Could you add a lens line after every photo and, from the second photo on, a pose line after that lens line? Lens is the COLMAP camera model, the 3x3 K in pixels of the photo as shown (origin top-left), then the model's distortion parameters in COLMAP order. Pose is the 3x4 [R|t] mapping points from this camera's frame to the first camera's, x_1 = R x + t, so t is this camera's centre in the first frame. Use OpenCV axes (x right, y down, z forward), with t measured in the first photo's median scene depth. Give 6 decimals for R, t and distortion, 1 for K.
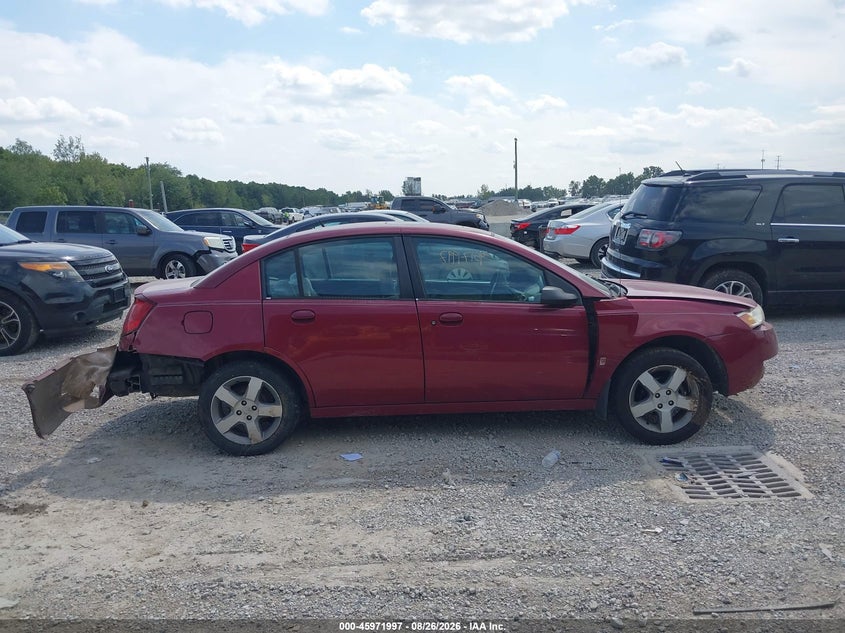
lens RADIAL K [[666.7, 0, 424.4], [0, 666.7, 316.7], [0, 0, 1]] dist [-0.010277, 0.002661]
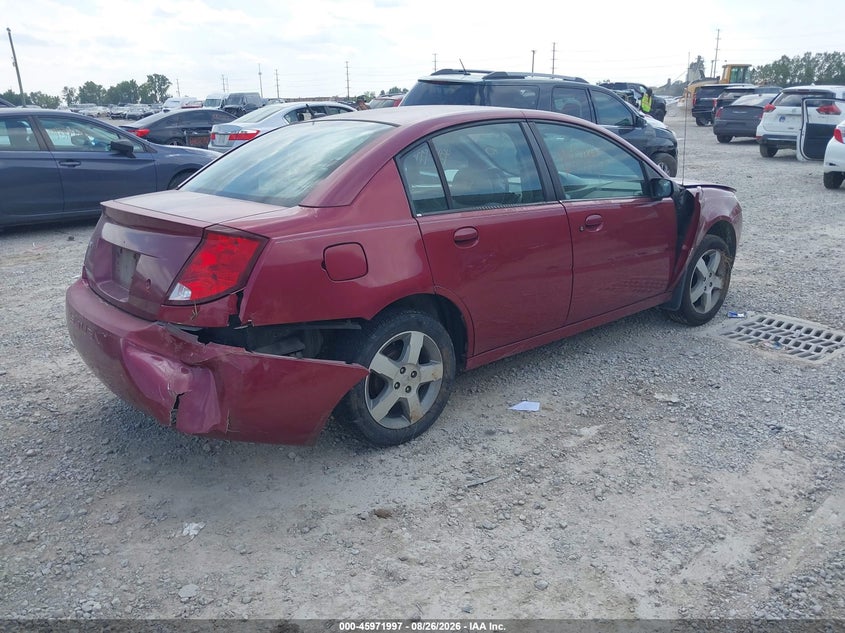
lens RADIAL K [[666.7, 0, 425.7], [0, 666.7, 317.4], [0, 0, 1]] dist [-0.010277, 0.002661]
pose [[0.771183, -0.166808, 0.614371, -0.655735], [0.087582, 0.983685, 0.157144, -0.027843], [-0.630560, -0.067379, 0.773210, 0.458297]]
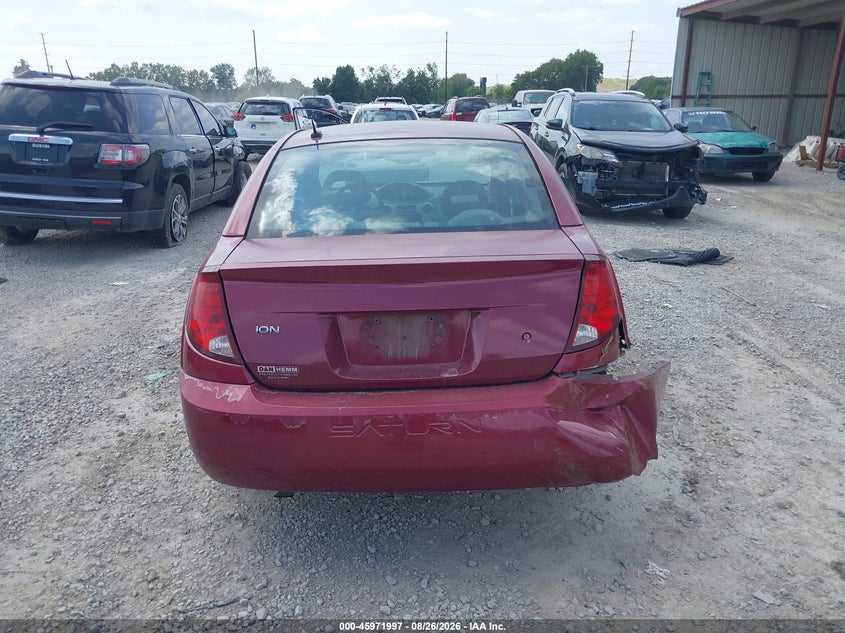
lens RADIAL K [[666.7, 0, 423.7], [0, 666.7, 310.1], [0, 0, 1]] dist [-0.010277, 0.002661]
pose [[0.001293, -0.255502, 0.966808, -0.953327], [0.163861, 0.953795, 0.251844, -0.144105], [-0.986483, 0.158097, 0.043100, 1.130631]]
